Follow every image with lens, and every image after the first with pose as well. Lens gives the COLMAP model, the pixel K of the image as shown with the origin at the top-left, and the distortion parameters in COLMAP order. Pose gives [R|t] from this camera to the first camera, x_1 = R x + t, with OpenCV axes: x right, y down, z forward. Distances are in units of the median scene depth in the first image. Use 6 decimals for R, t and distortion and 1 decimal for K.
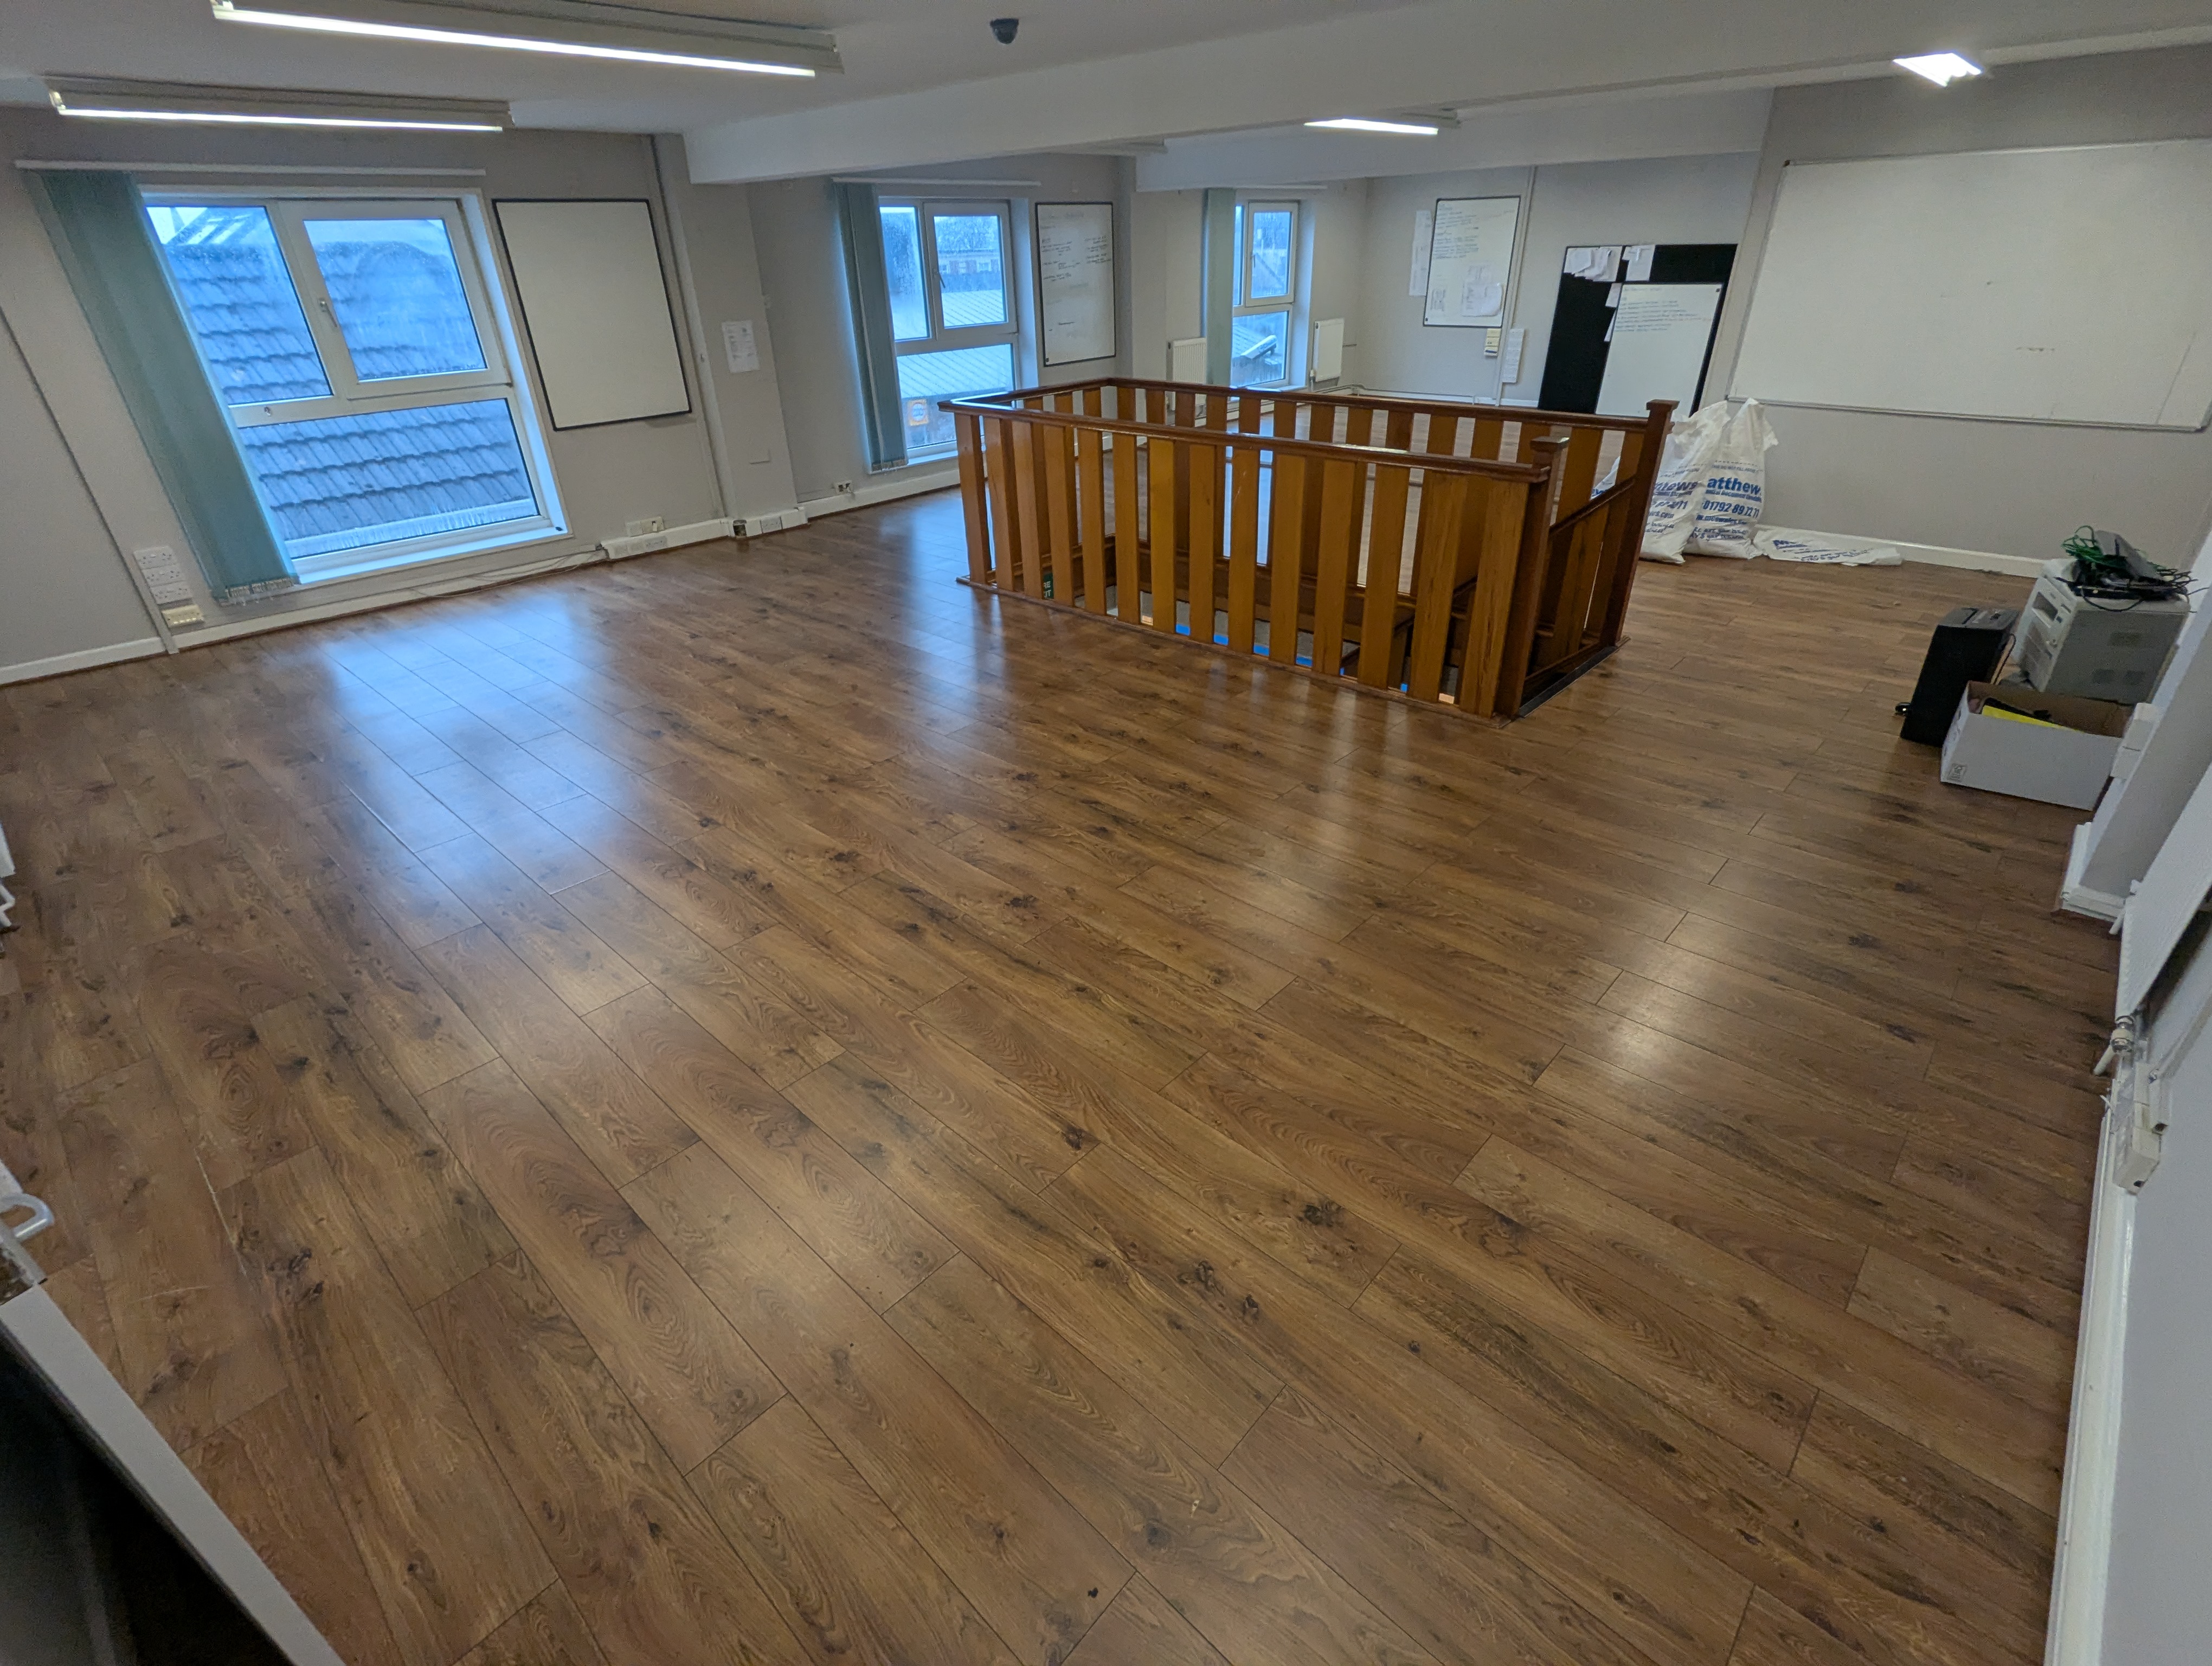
lens RADIAL K [[1047.1, 0, 1107.7], [0, 1047.1, 832.8], [0, 0, 1]] dist [0.000859, -0.000918]
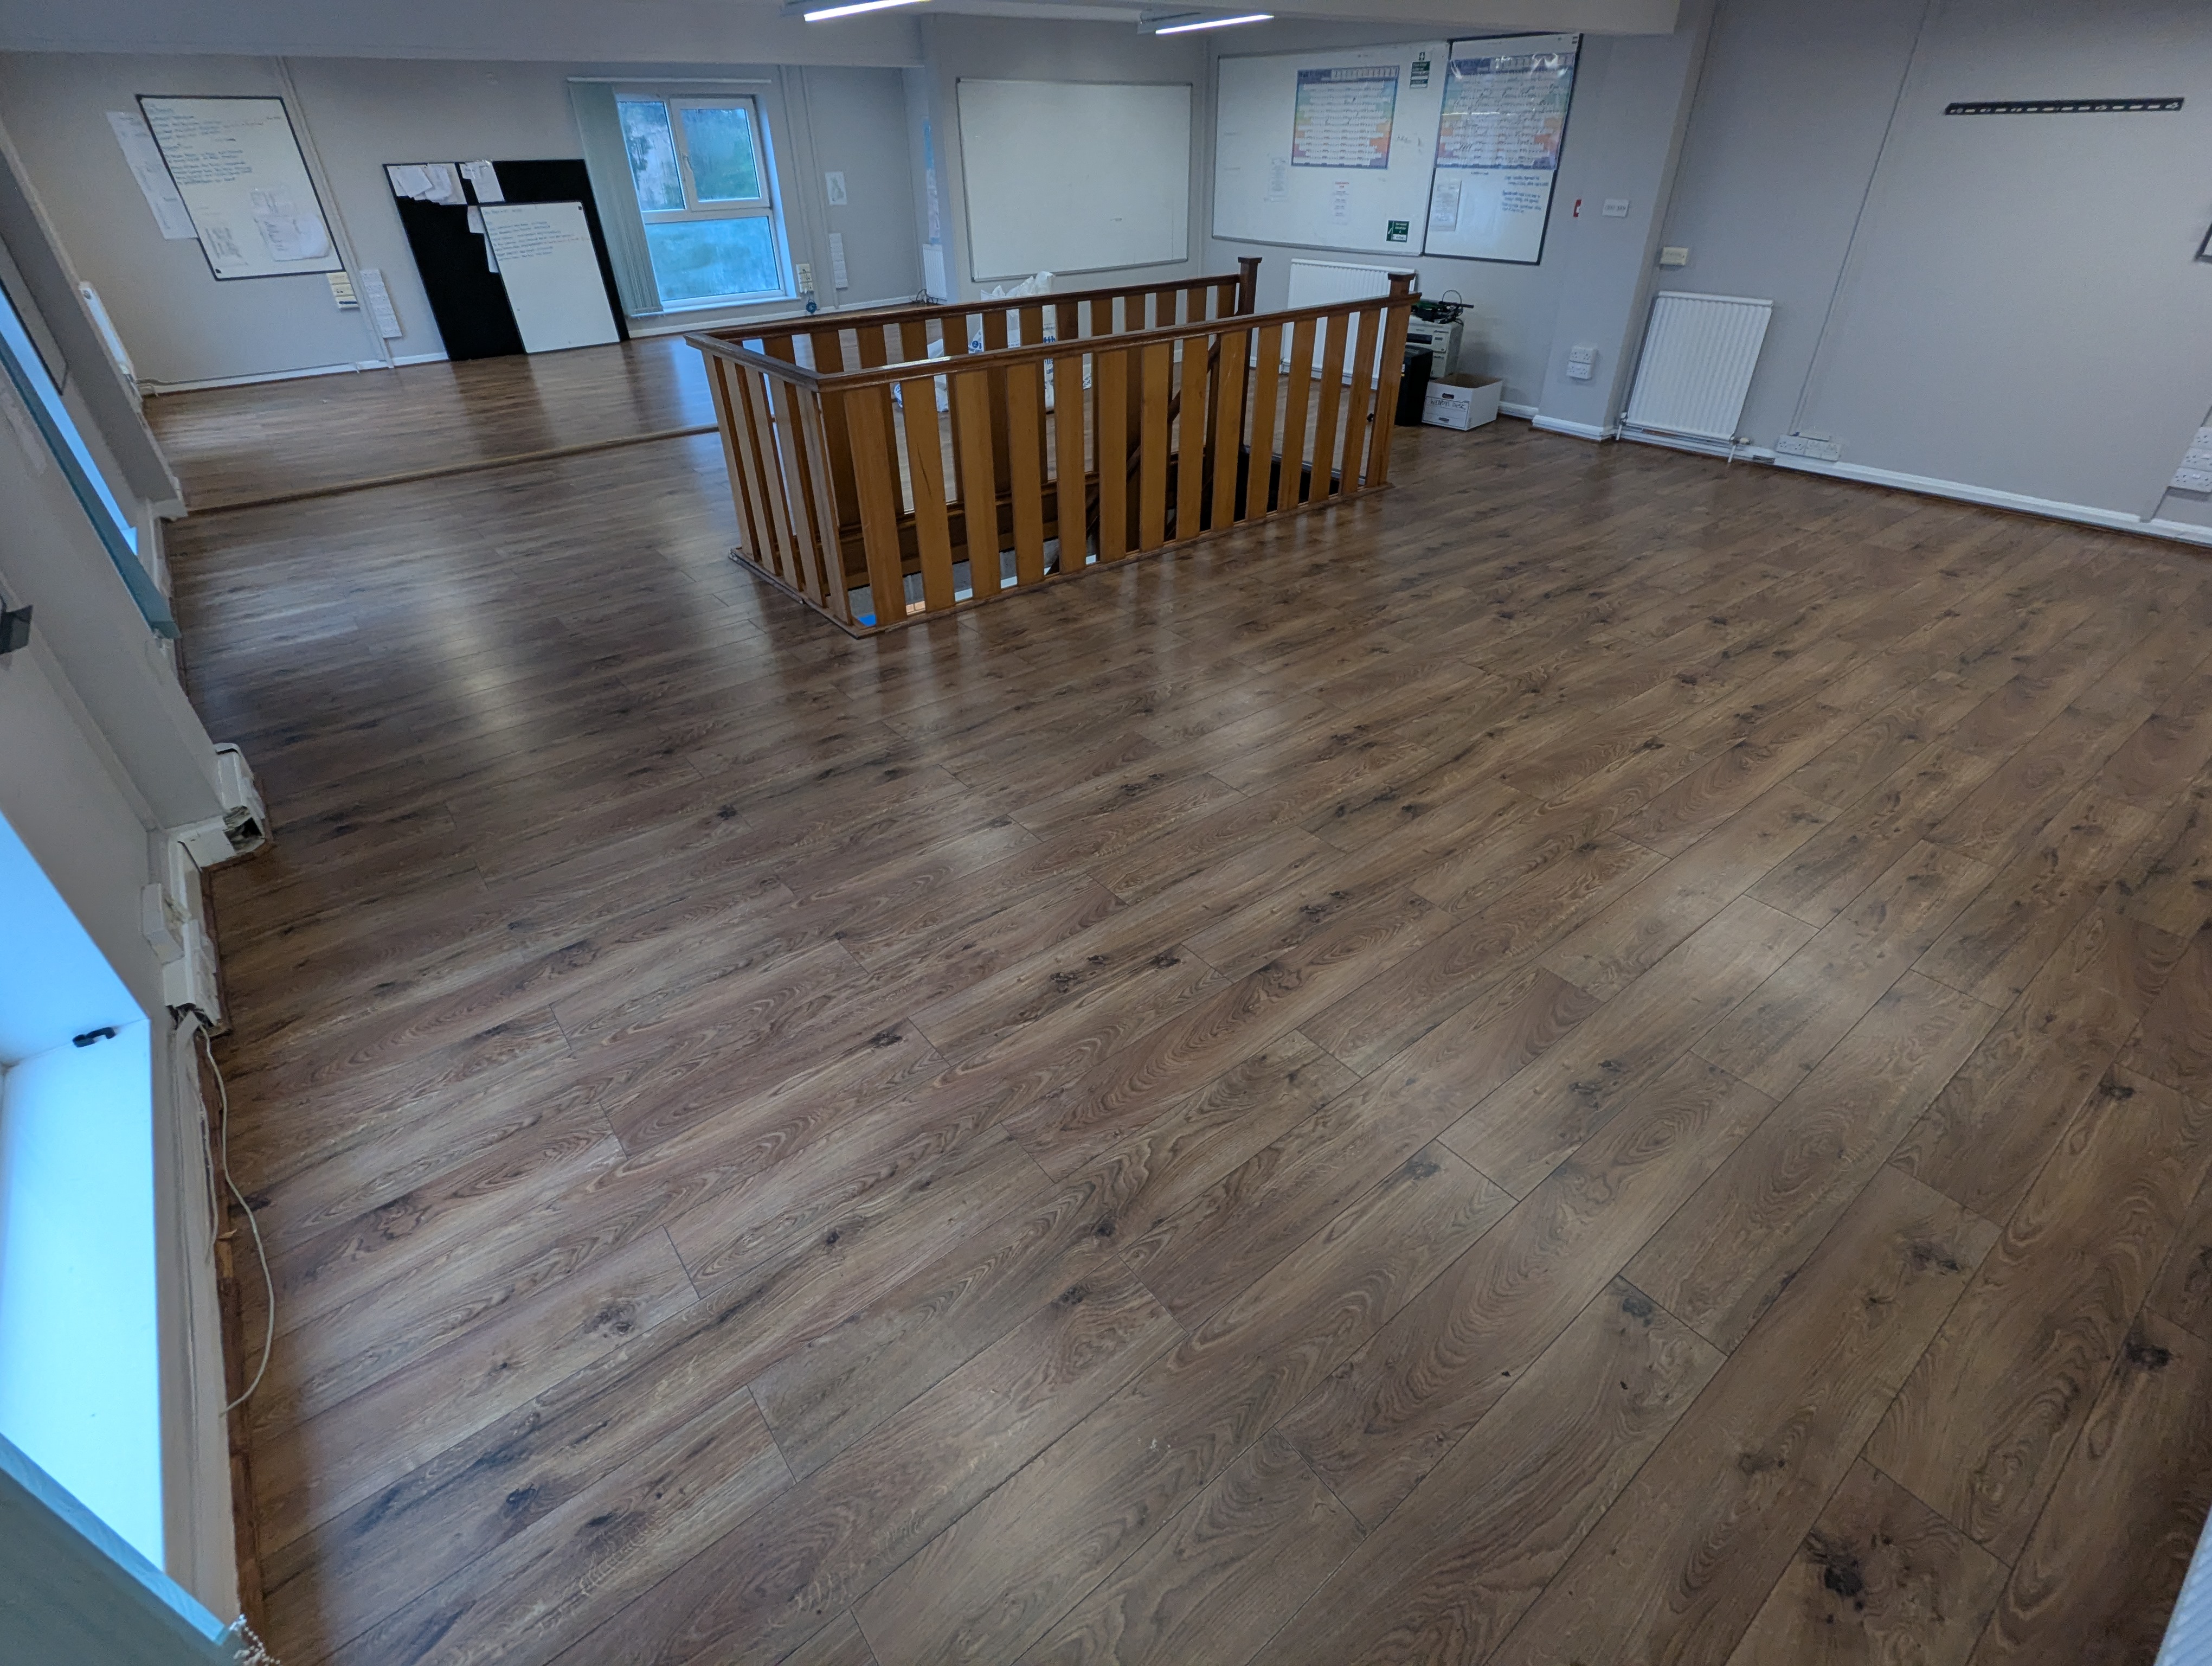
lens RADIAL K [[1047.1, 0, 1105.8], [0, 1047.1, 834.3], [0, 0, 1]] dist [0.000859, -0.000918]
pose [[0.157642, -0.531393, 0.832328, -0.934687], [0.494882, 0.771898, 0.399081, -0.412801], [-0.854541, 0.348992, 0.384660, 0.788381]]
